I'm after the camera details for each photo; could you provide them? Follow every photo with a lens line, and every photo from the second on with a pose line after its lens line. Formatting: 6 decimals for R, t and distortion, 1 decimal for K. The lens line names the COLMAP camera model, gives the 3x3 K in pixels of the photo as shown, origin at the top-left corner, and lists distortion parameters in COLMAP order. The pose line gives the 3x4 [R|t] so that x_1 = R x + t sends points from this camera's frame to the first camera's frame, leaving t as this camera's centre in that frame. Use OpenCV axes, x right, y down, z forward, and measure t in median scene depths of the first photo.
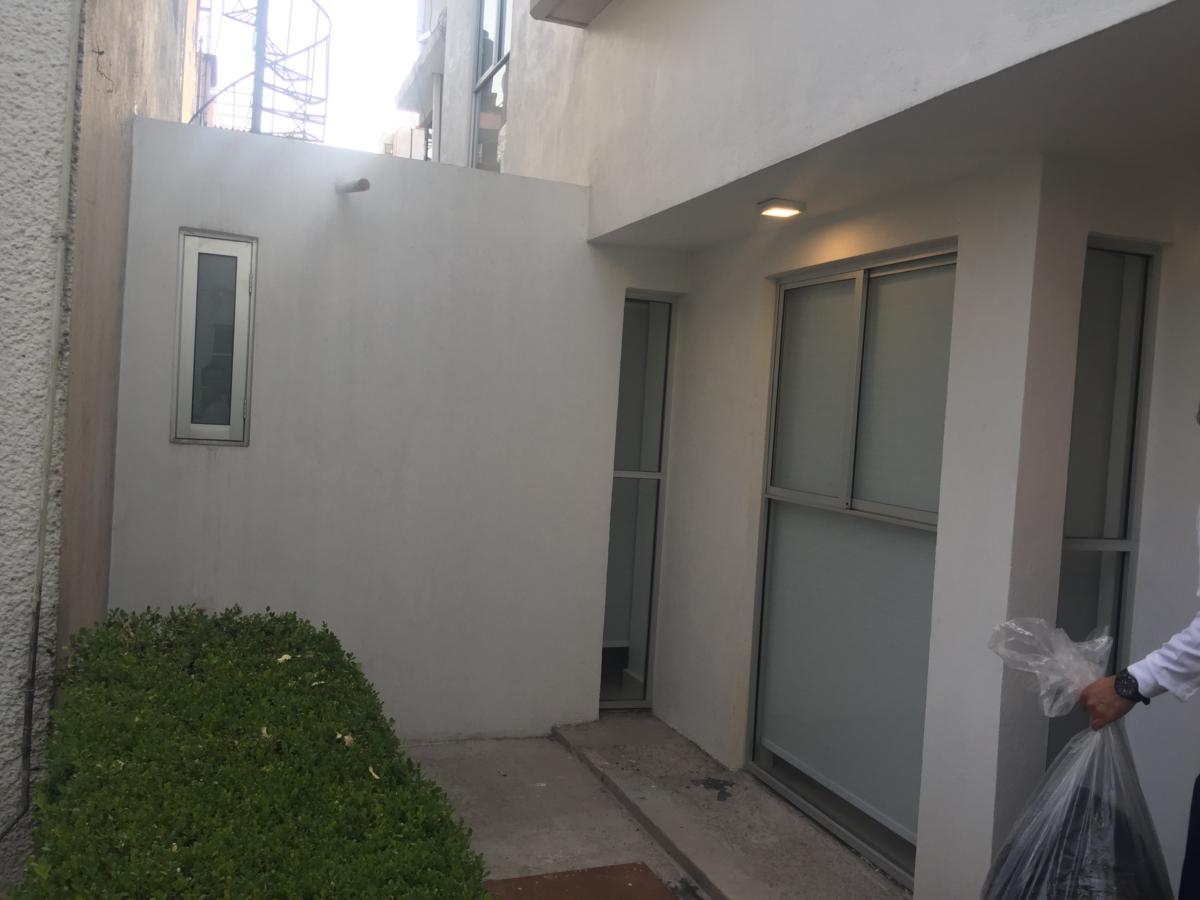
lens RADIAL K [[1029.0, 0, 600.0], [0, 1029.0, 450.0], [0, 0, 1]] dist [0.079439, -0.116836]
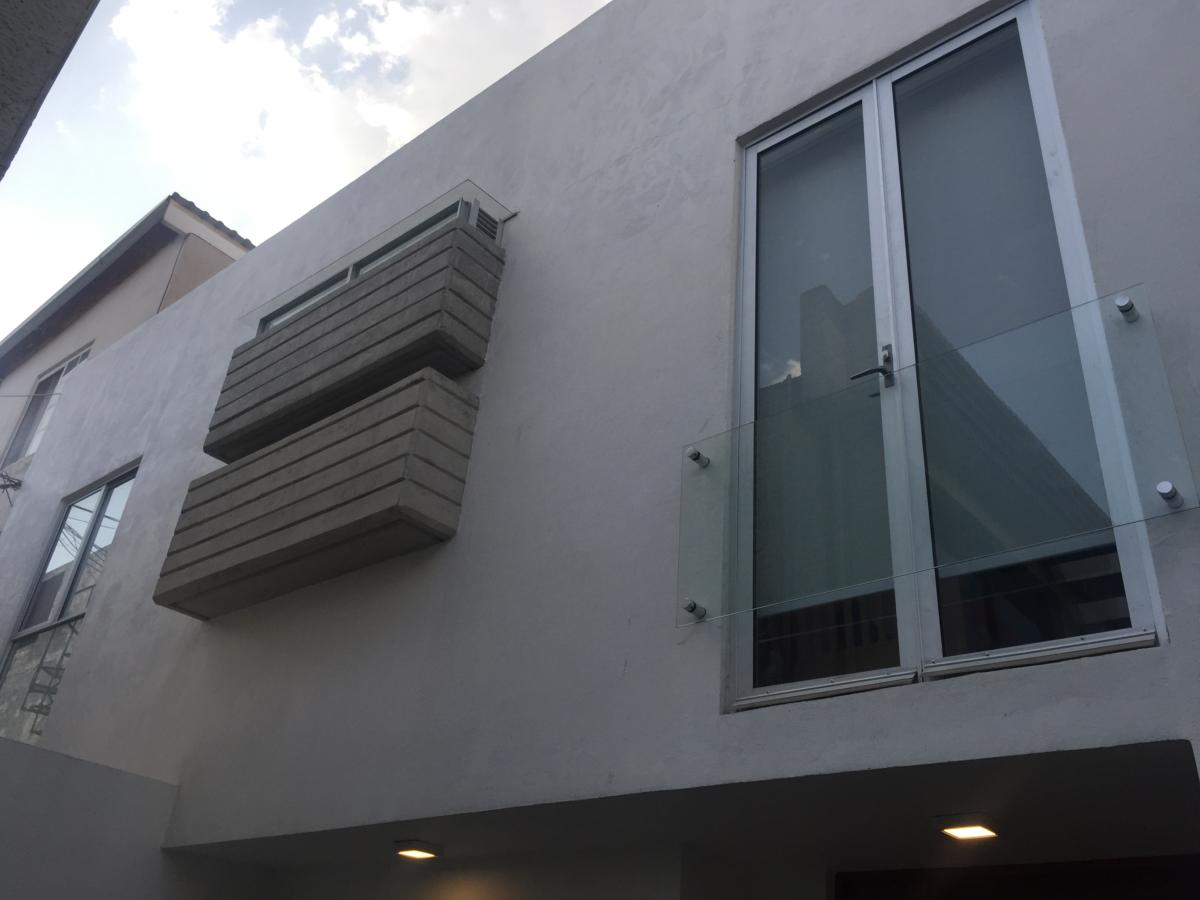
lens RADIAL K [[1029.0, 0, 600.0], [0, 1029.0, 450.0], [0, 0, 1]] dist [0.079439, -0.116836]
pose [[0.866271, 0.265351, 0.423277, -0.173882], [-0.011217, 0.857393, -0.514540, -0.043852], [-0.499449, 0.440983, 0.745711, -0.004680]]
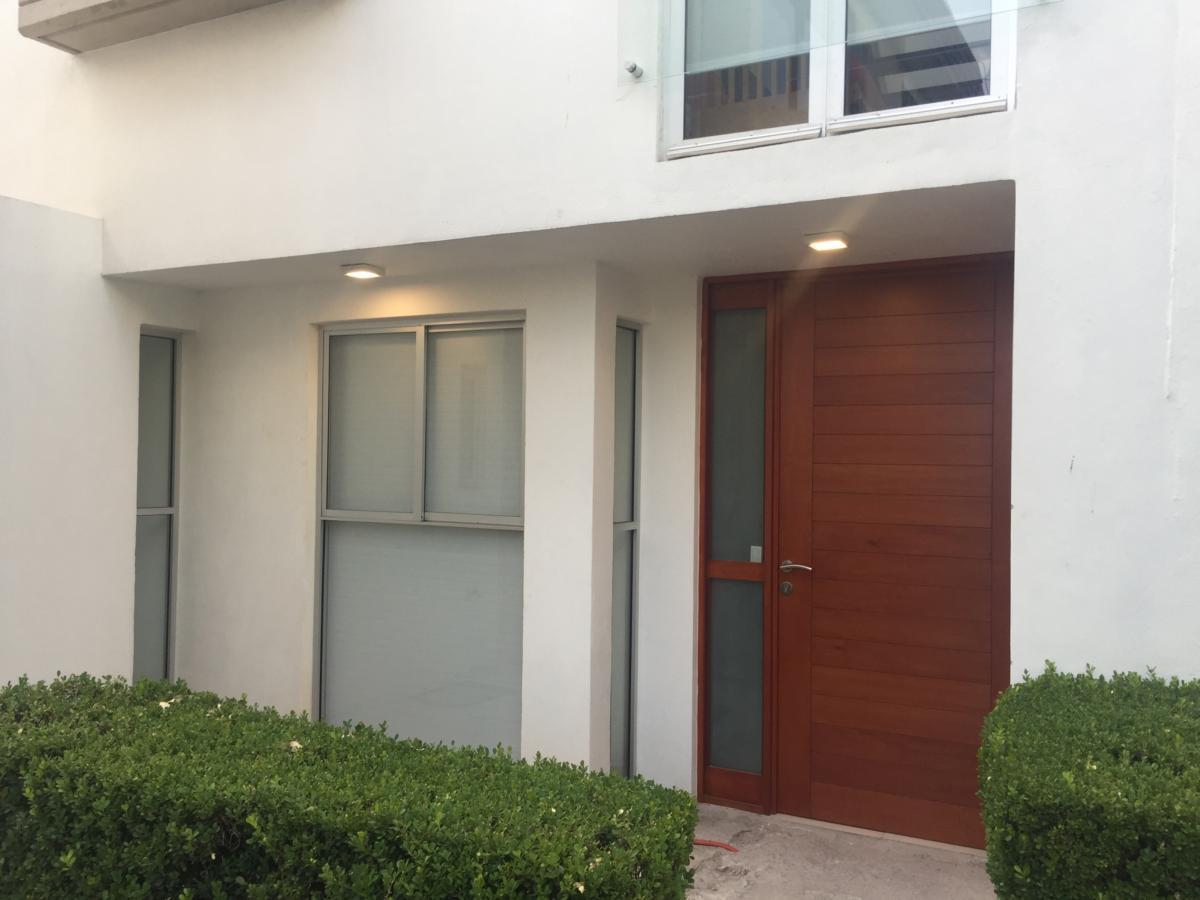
lens RADIAL K [[1043.0, 0, 600.9], [0, 1043.0, 446.0], [0, 0, 1]] dist [0.088352, -0.120262]
pose [[0.738030, -0.046336, 0.673175, -0.382616], [0.057349, 0.998337, 0.005844, -0.023444], [-0.672326, 0.034293, 0.739460, -0.050692]]
